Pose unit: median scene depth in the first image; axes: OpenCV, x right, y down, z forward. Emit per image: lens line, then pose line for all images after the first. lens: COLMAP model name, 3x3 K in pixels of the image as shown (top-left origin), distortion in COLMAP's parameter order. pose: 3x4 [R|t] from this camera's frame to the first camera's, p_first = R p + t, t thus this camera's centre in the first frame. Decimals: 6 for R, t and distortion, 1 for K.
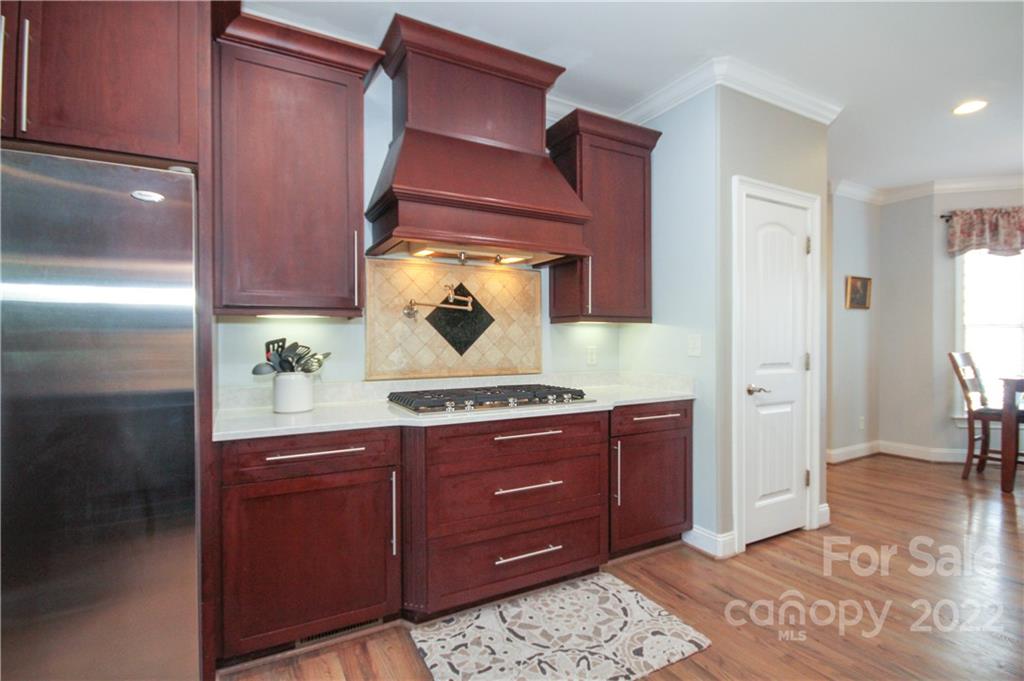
lens RADIAL K [[483.6, 0, 511.7], [0, 483.6, 347.4], [0, 0, 1]] dist [-0.002667, -0.006075]
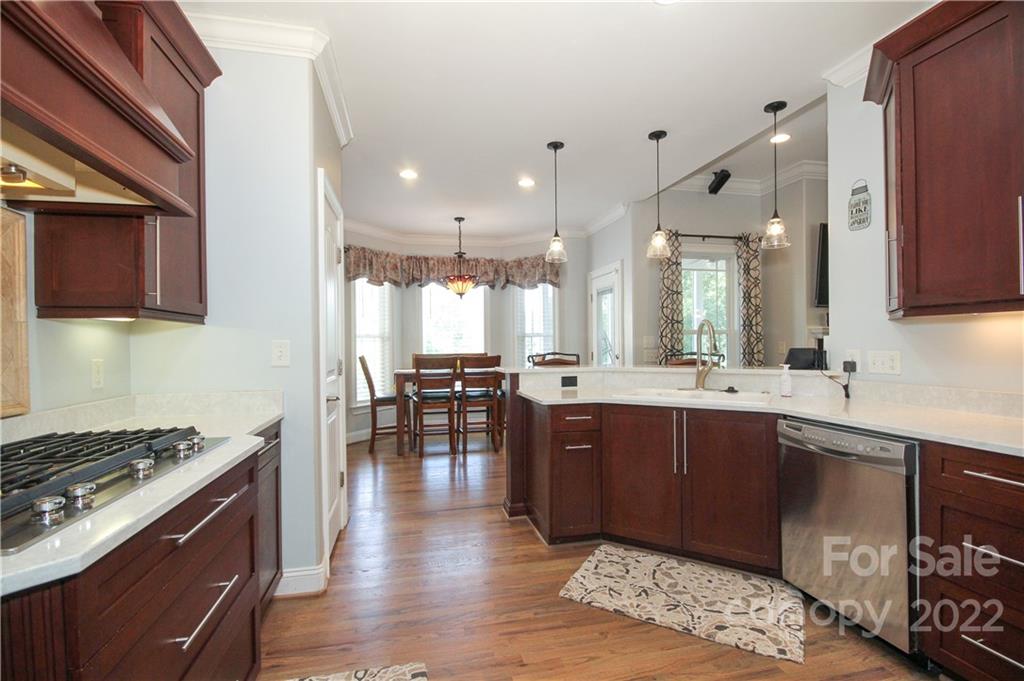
lens RADIAL K [[483.6, 0, 504.6], [0, 483.6, 347.2], [0, 0, 1]] dist [-0.002667, -0.006075]
pose [[0.250769, -0.006465, 0.968025, -0.301071], [0.018452, 0.999828, 0.001898, -0.009435], [-0.967871, 0.017386, 0.250845, 0.380143]]
